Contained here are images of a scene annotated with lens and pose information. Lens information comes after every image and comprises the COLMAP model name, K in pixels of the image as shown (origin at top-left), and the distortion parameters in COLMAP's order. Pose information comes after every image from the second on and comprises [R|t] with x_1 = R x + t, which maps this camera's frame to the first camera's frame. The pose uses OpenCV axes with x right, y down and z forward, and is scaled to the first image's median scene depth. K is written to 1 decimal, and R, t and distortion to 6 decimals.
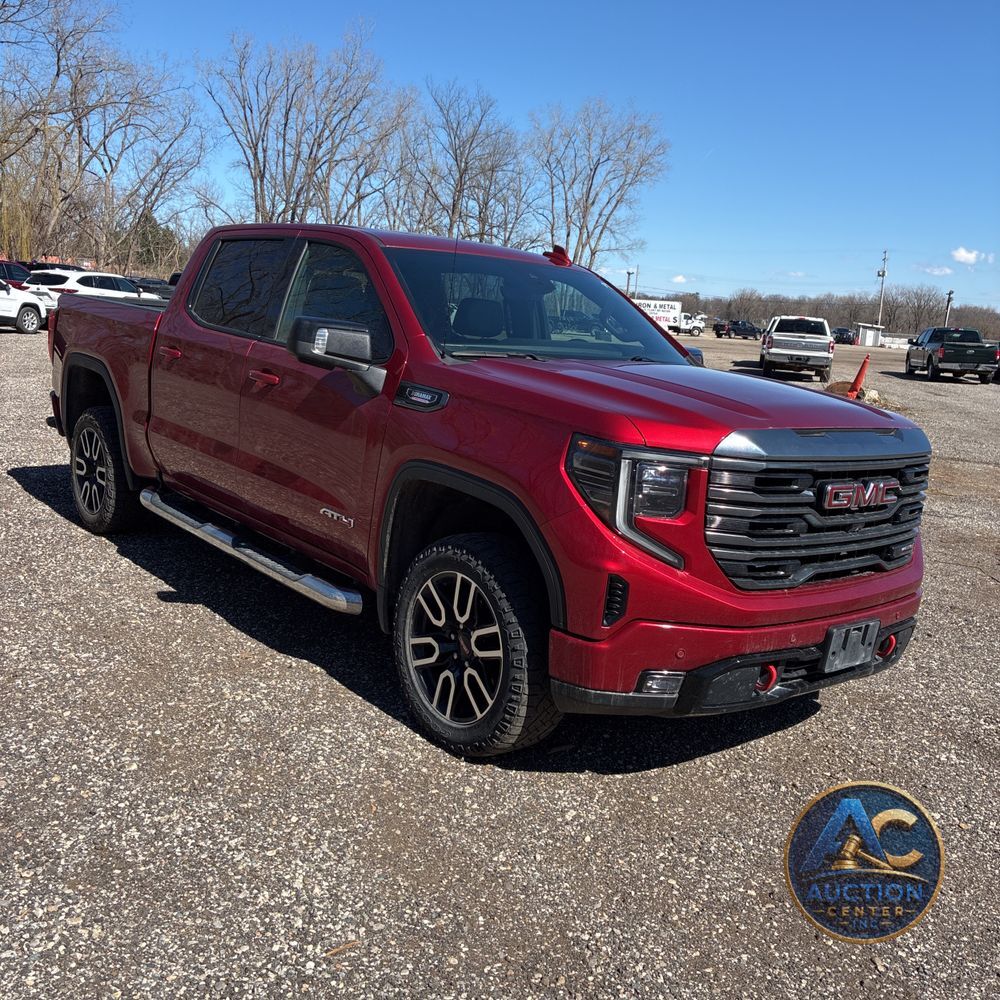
lens RADIAL K [[1015.6, 0, 508.8], [0, 1015.6, 496.4], [0, 0, 1]] dist [0.034343, -0.016436]
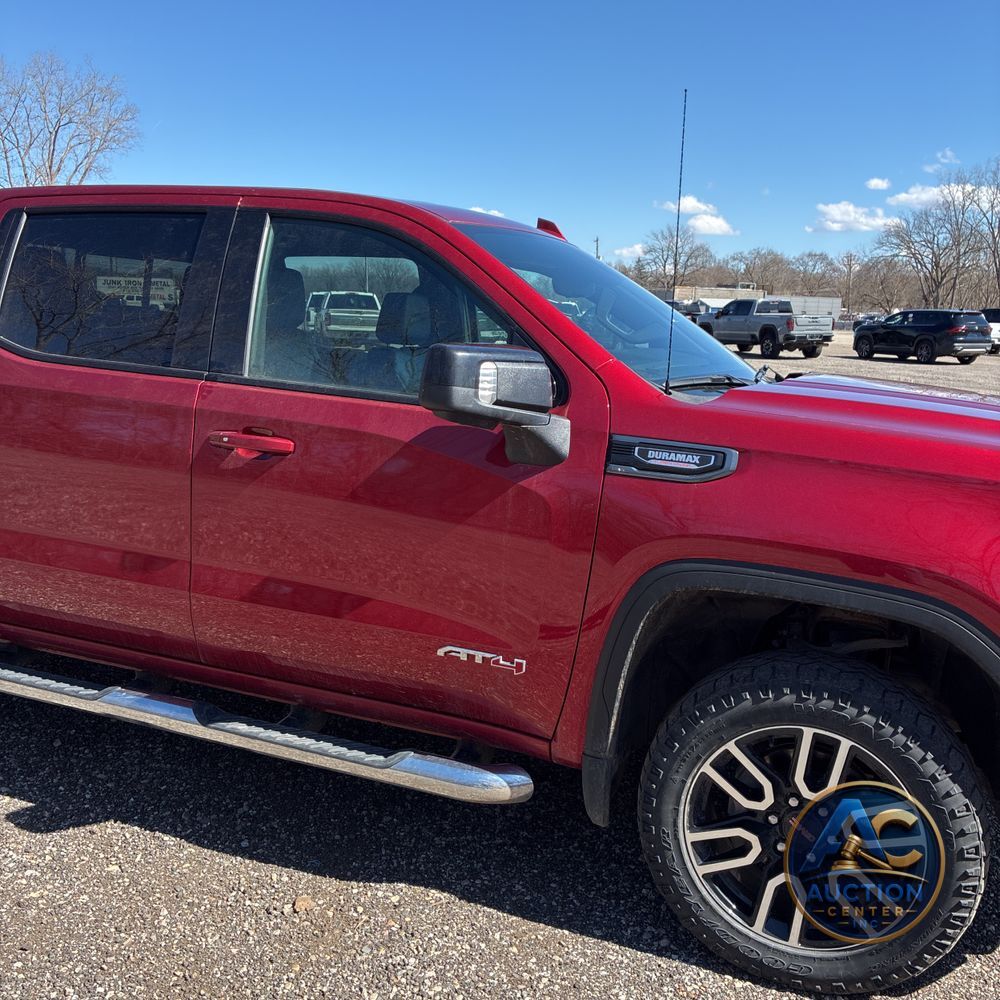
lens RADIAL K [[1004.3, 0, 500.0], [0, 1004.3, 500.0], [0, 0, 1]] dist [0.032677, -0.015997]
pose [[0.879227, -0.130861, 0.458078, -0.428393], [0.116729, 0.991400, 0.059169, -0.111791], [-0.461881, 0.001449, 0.886941, 0.444935]]
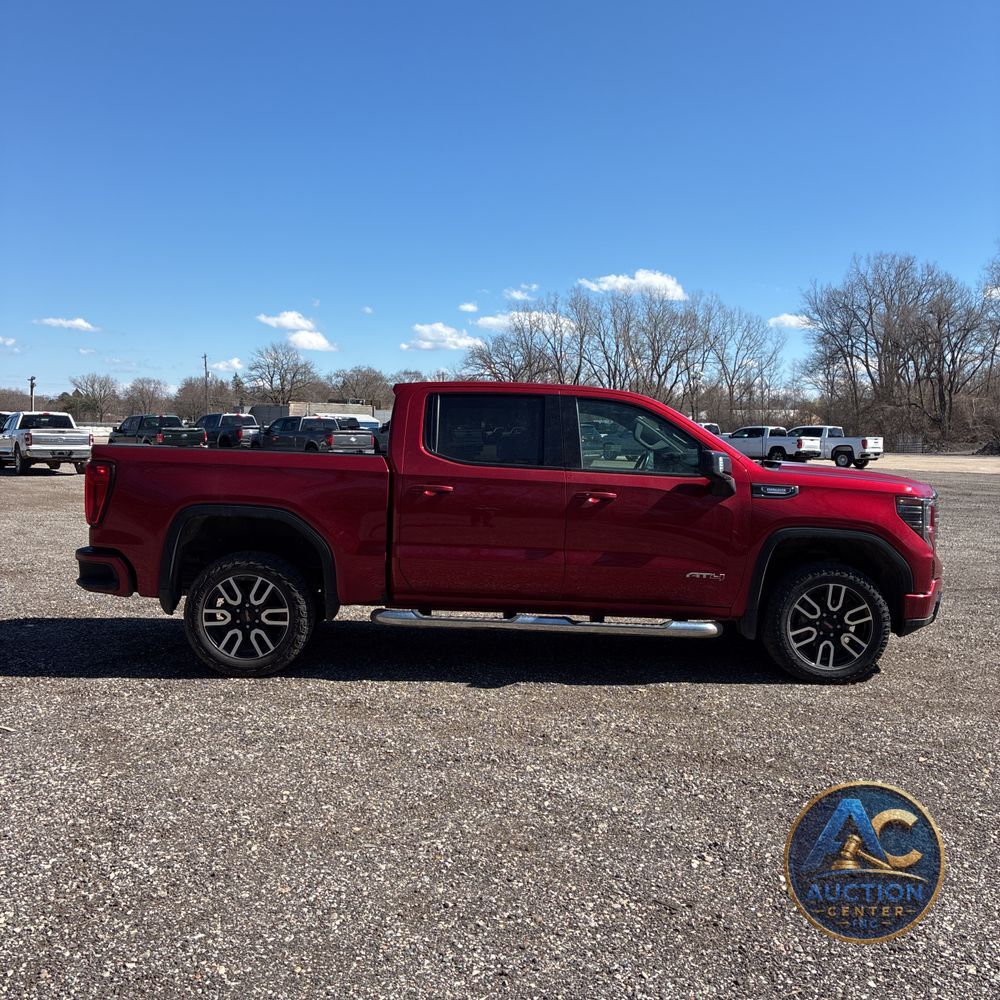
lens RADIAL K [[1015.6, 0, 508.8], [0, 1015.6, 496.4], [0, 0, 1]] dist [0.034343, -0.016436]
pose [[0.633022, -0.109766, 0.766312, -1.533203], [0.169014, 0.985612, 0.001562, -0.152714], [-0.755459, 0.128528, 0.642466, 0.212332]]
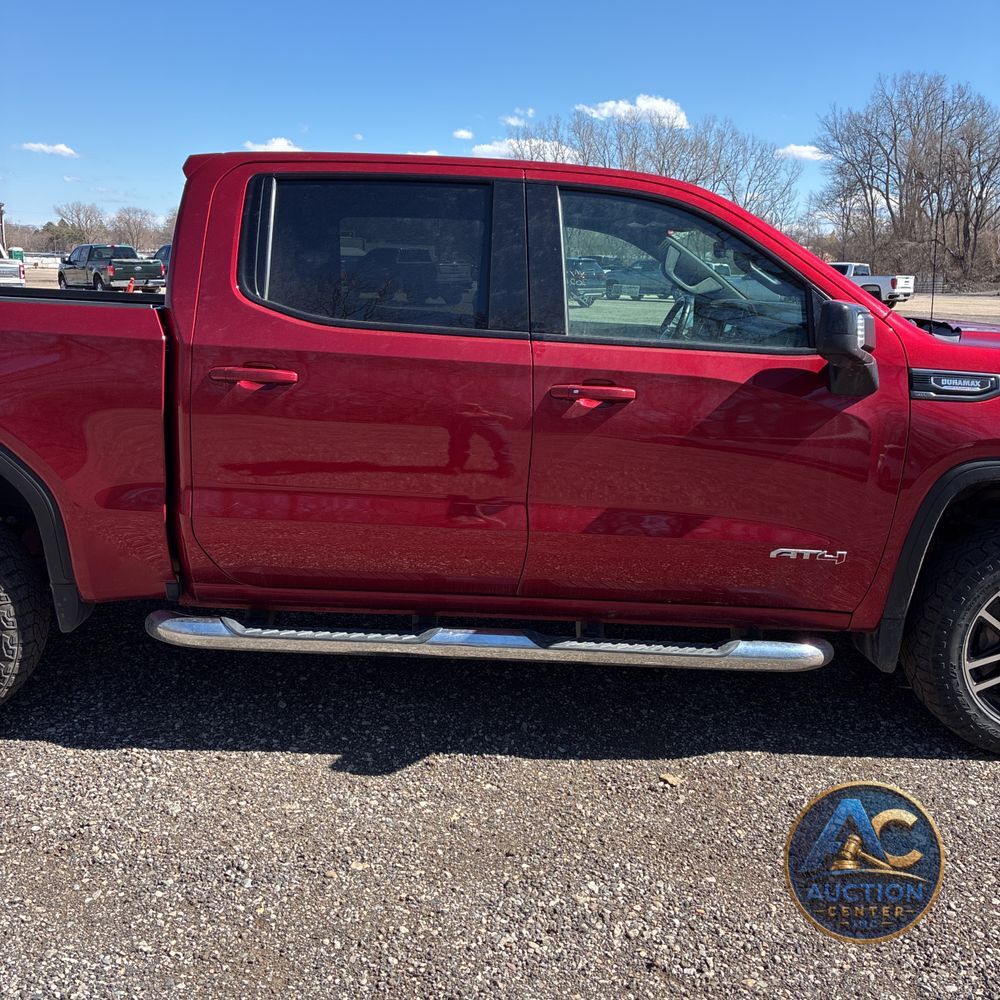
lens RADIAL K [[1022.5, 0, 500.0], [0, 1022.5, 500.0], [0, 0, 1]] dist [0.028661, -0.010489]
pose [[0.639135, -0.224221, 0.735685, -0.886640], [0.161327, 0.974364, 0.156810, -0.182020], [-0.751984, 0.018463, 0.658922, 0.657232]]
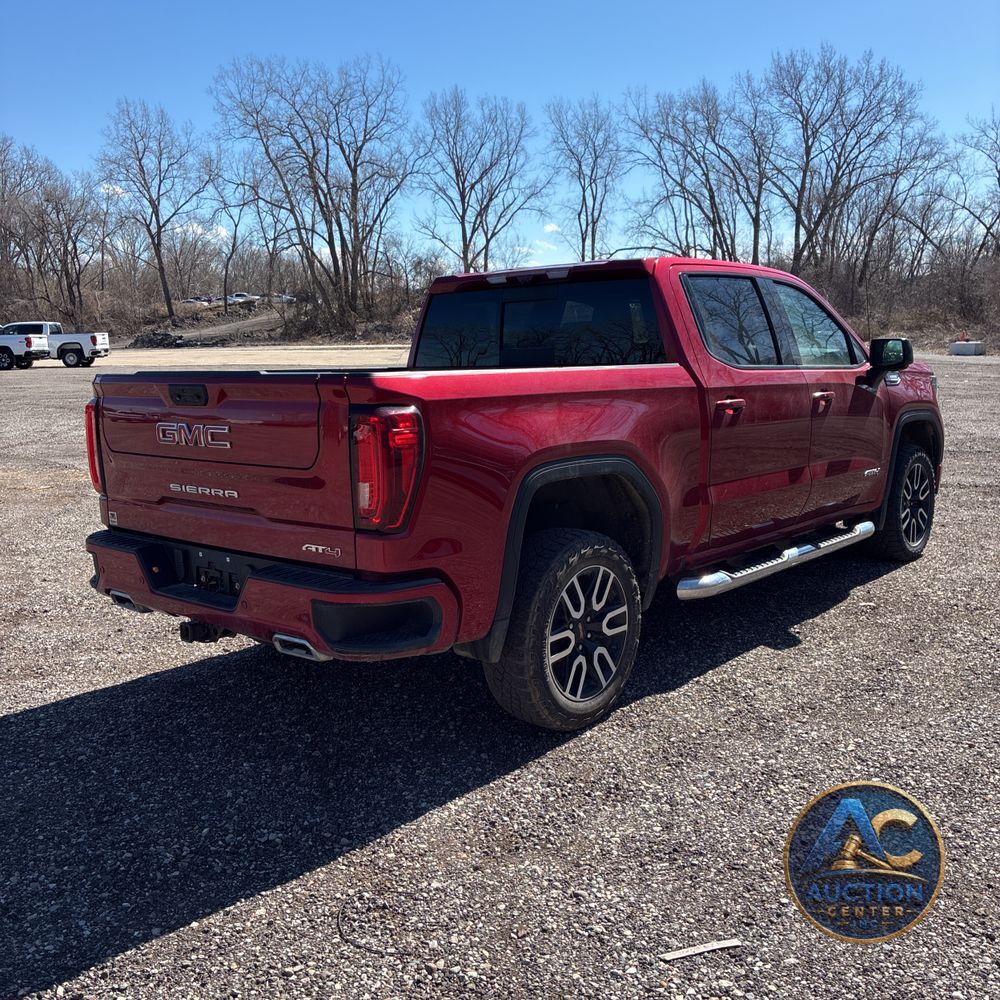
lens RADIAL K [[1015.6, 0, 508.8], [0, 1015.6, 496.4], [0, 0, 1]] dist [0.034343, -0.016436]
pose [[-0.144069, -0.229814, 0.962512, -1.514851], [0.184825, 0.949294, 0.254323, -0.419635], [-0.972154, 0.214536, -0.094288, 1.654359]]
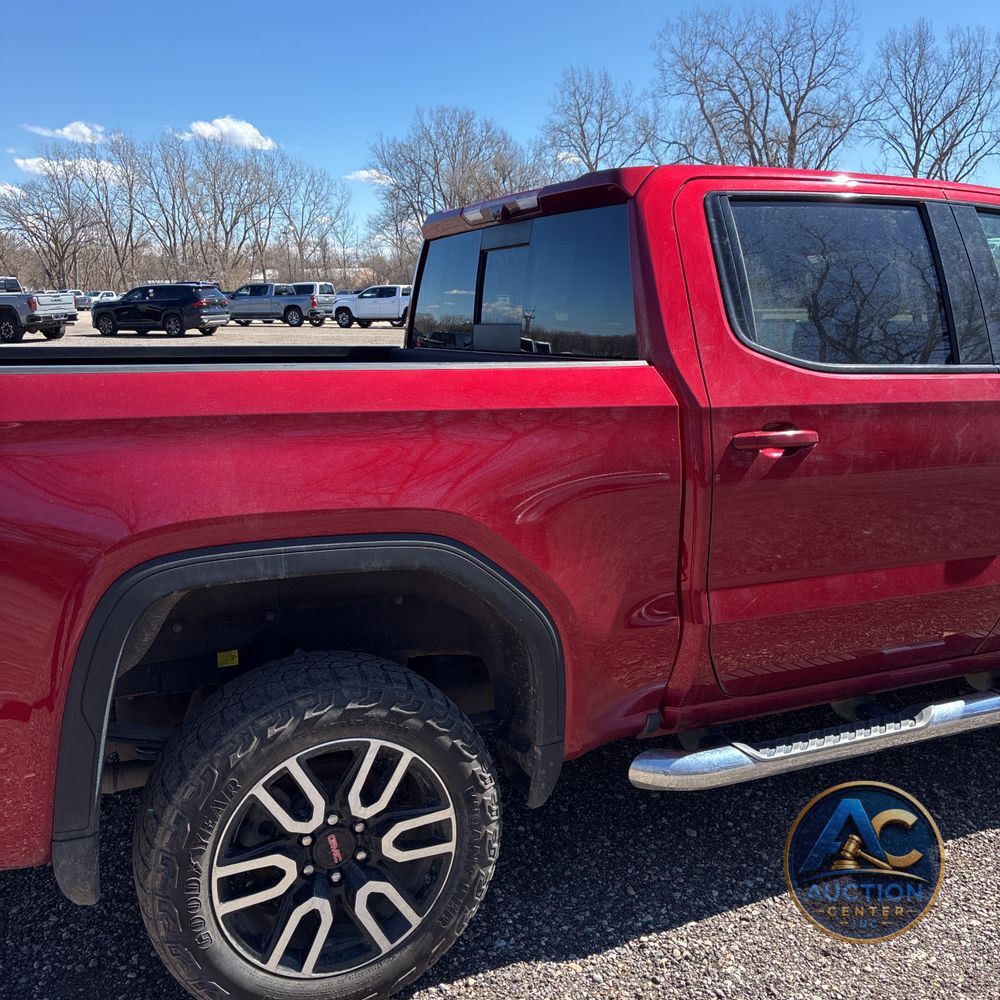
lens RADIAL K [[1022.5, 0, 500.0], [0, 1022.5, 500.0], [0, 0, 1]] dist [0.028661, -0.010489]
pose [[0.271690, -0.260185, 0.926546, -1.047626], [0.200290, 0.956967, 0.209997, -0.308196], [-0.941312, 0.128524, 0.312111, 1.252513]]
